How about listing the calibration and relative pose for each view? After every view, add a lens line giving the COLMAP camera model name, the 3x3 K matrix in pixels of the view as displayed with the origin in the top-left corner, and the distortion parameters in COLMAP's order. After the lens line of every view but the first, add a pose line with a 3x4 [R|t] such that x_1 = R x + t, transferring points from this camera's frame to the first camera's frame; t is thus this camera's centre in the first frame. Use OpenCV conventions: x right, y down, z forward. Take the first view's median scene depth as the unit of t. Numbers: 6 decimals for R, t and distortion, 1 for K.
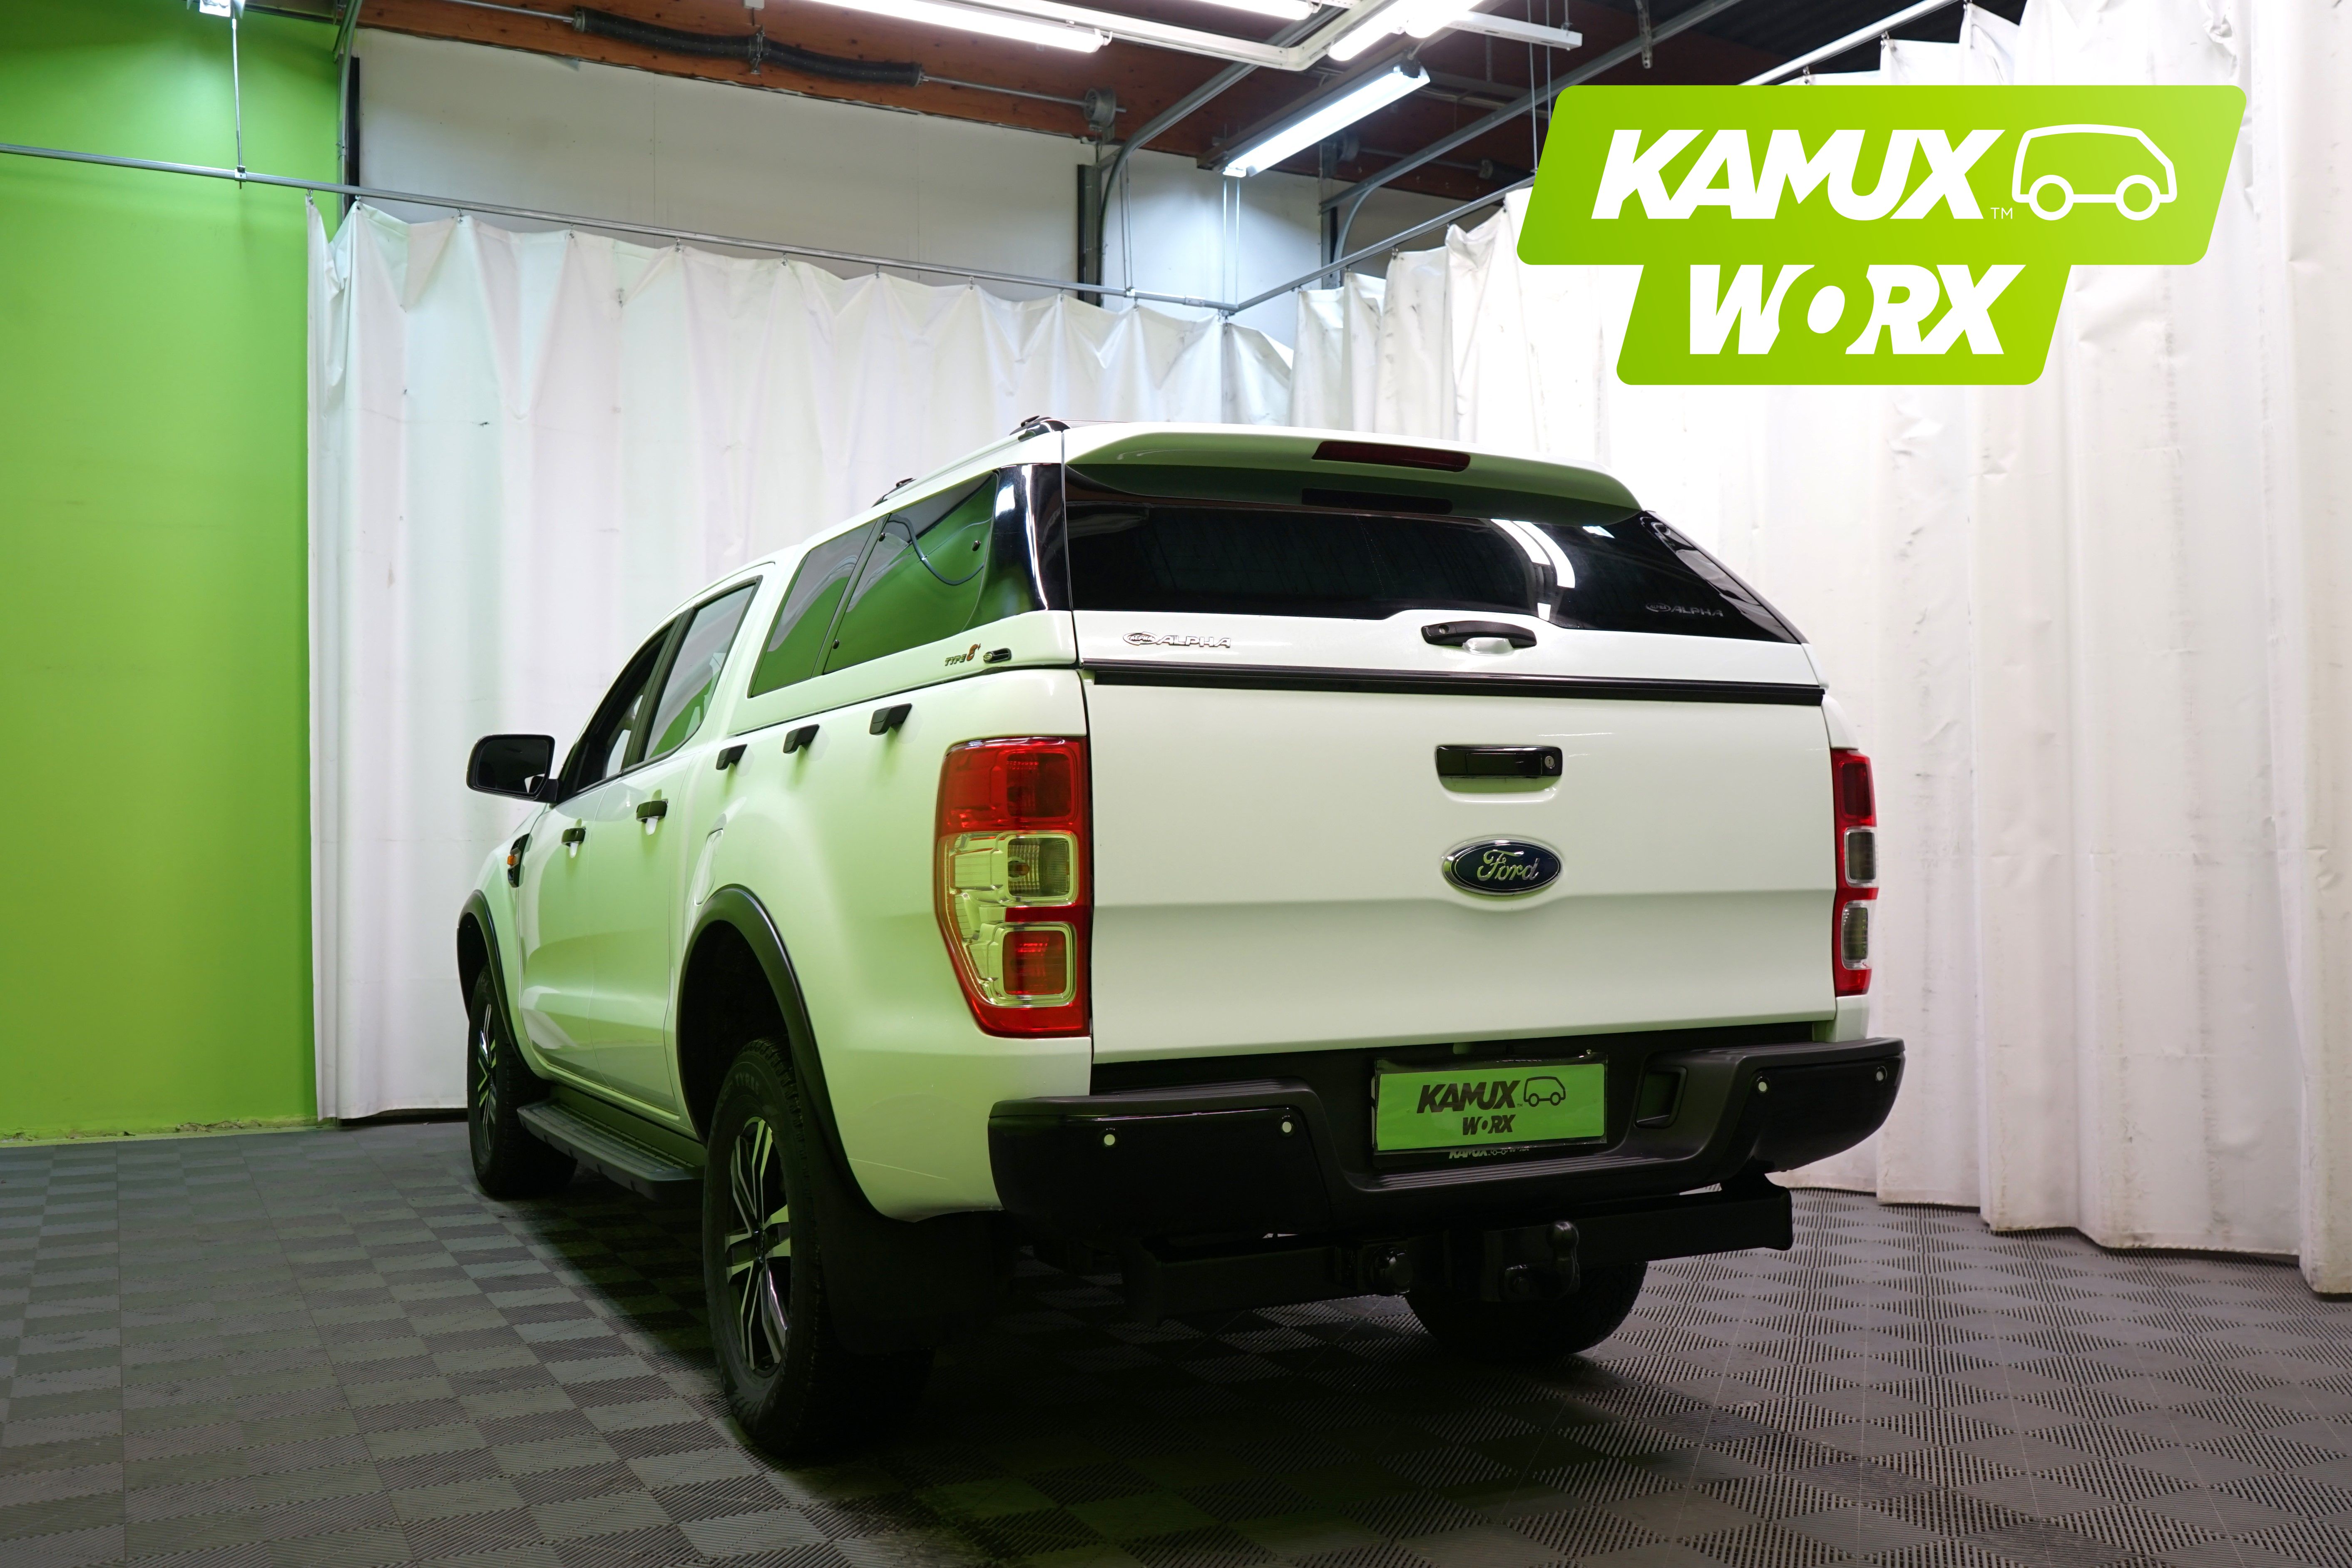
lens RADIAL K [[2181.0, 0, 1176.3], [0, 2181.0, 794.5], [0, 0, 1]] dist [-0.001538, 0.000000]
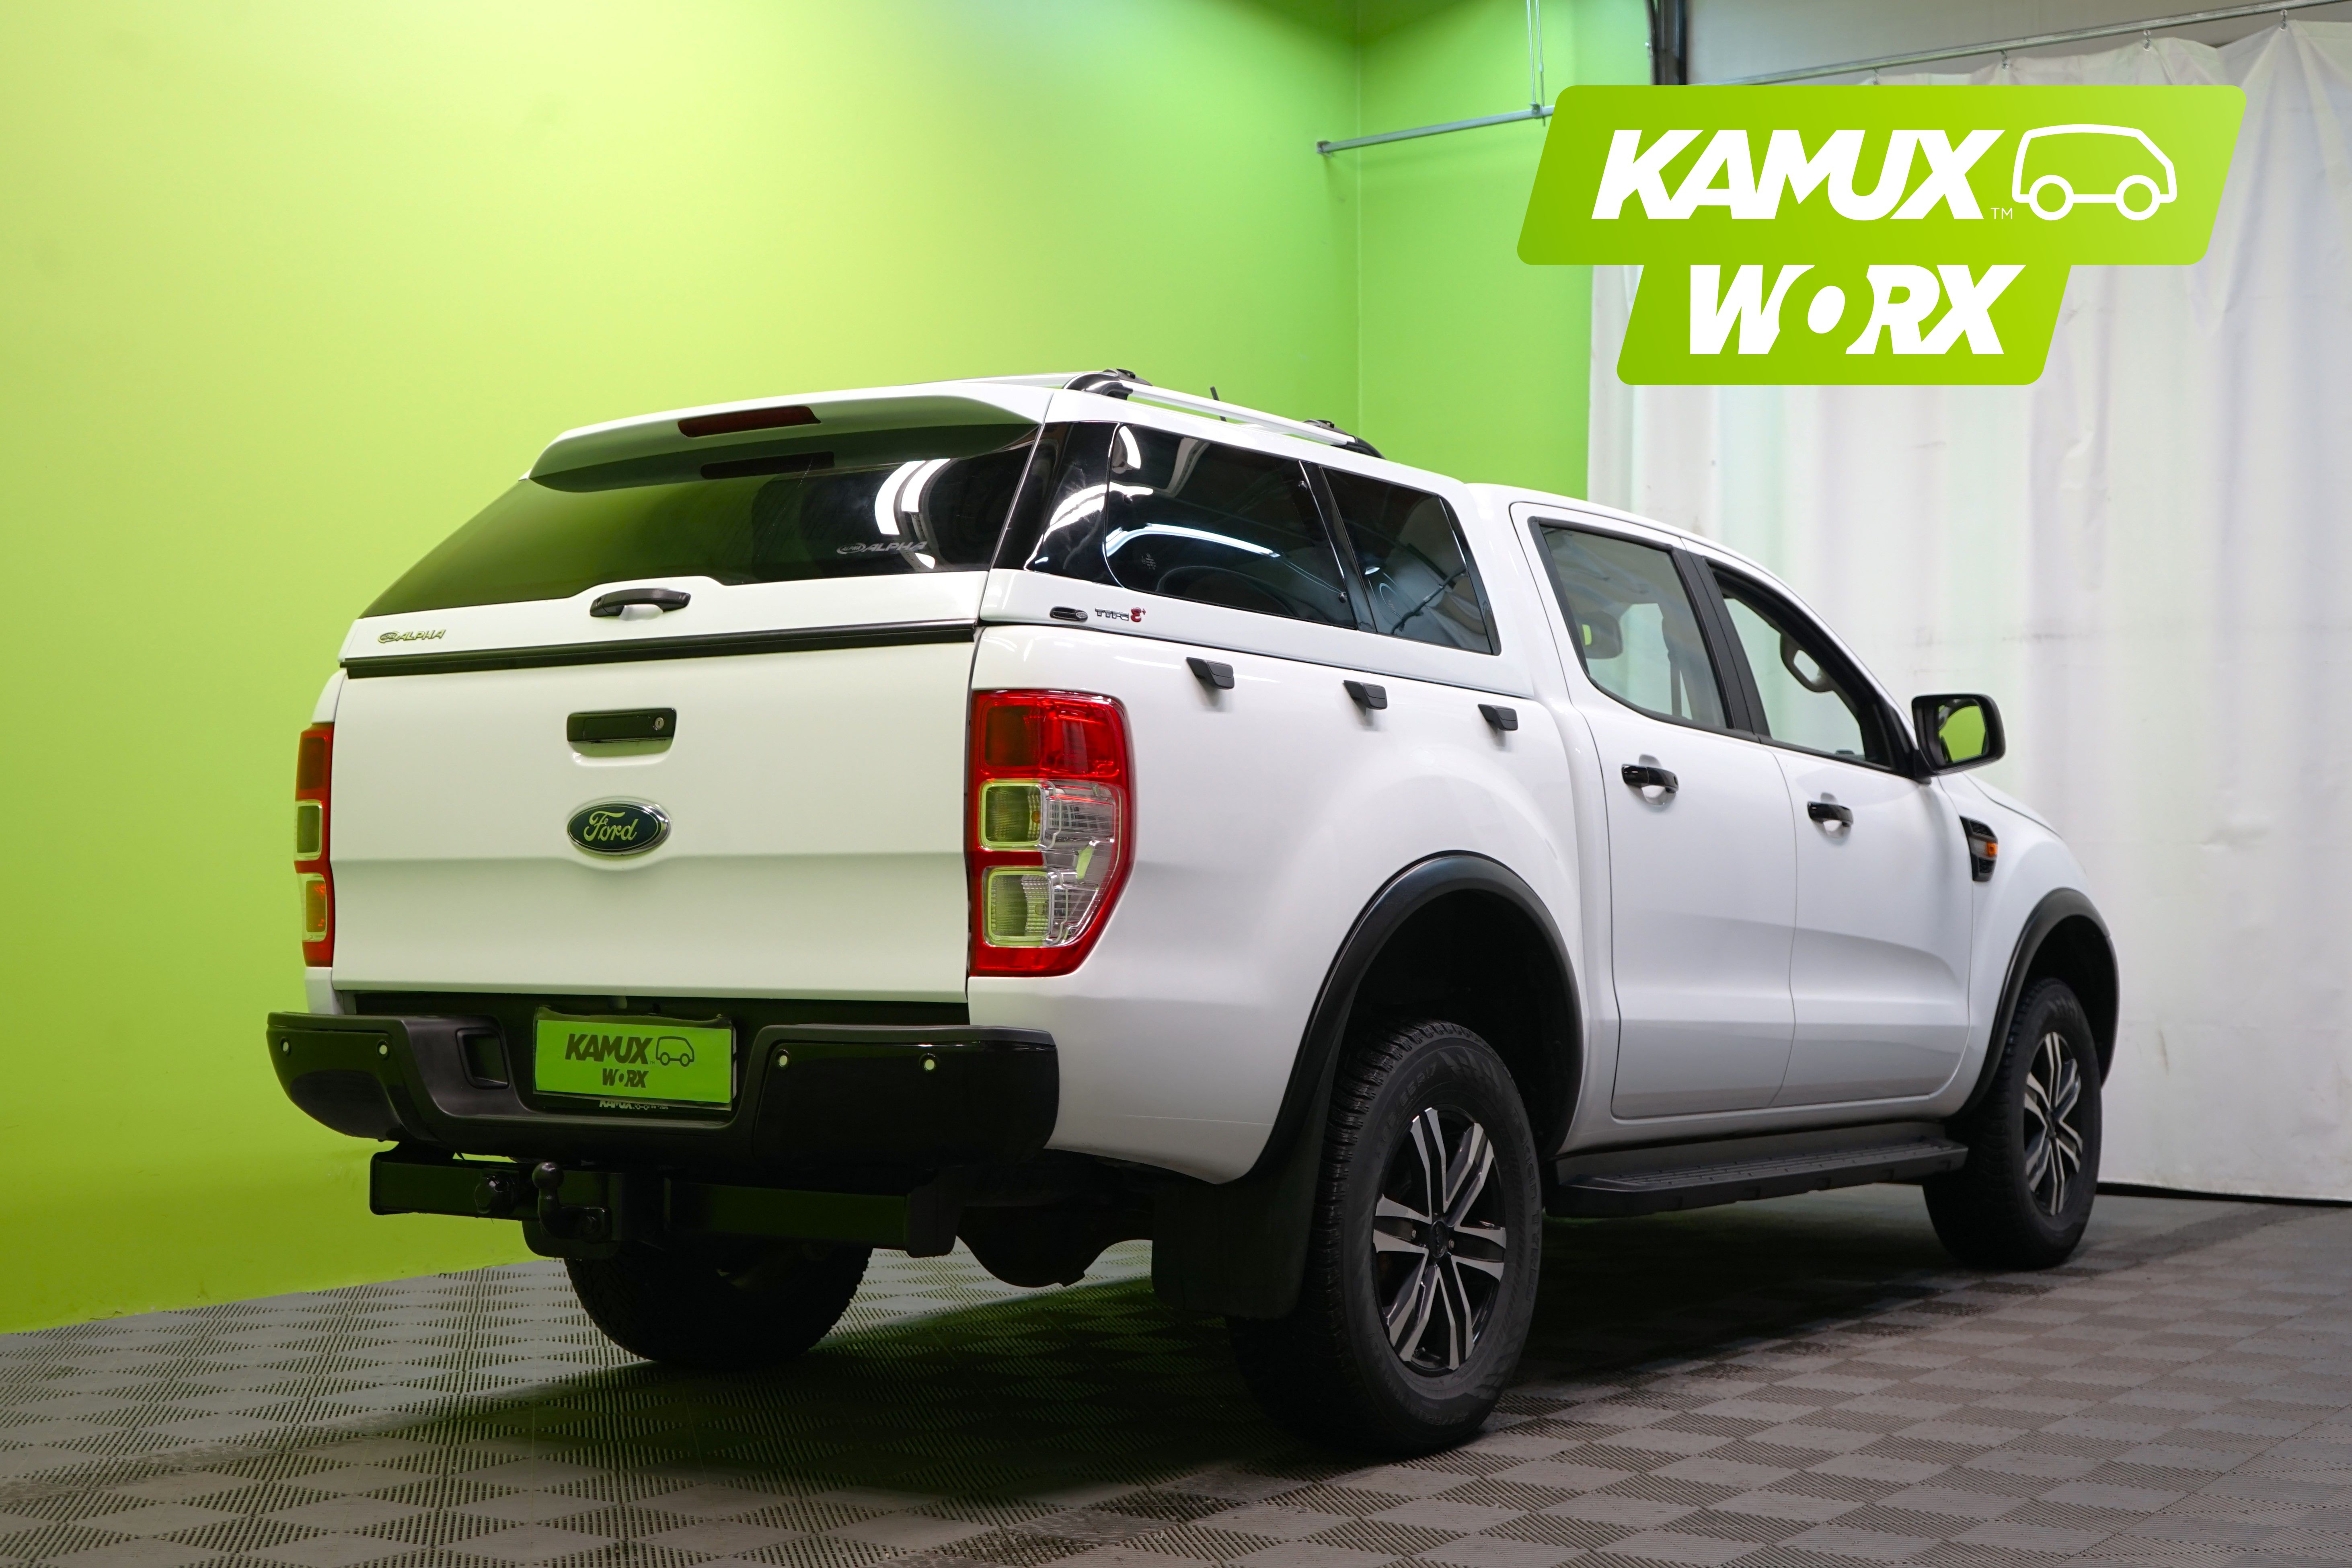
lens RADIAL K [[3085.4, 0, 1177.4], [0, 3085.4, 777.6], [0, 0, 1]] dist [0.028258, 0.000000]
pose [[0.474161, -0.022932, -0.880140, 1.557479], [0.022654, 0.999648, -0.013841, 0.035530], [0.880147, -0.013376, 0.474513, 0.538581]]
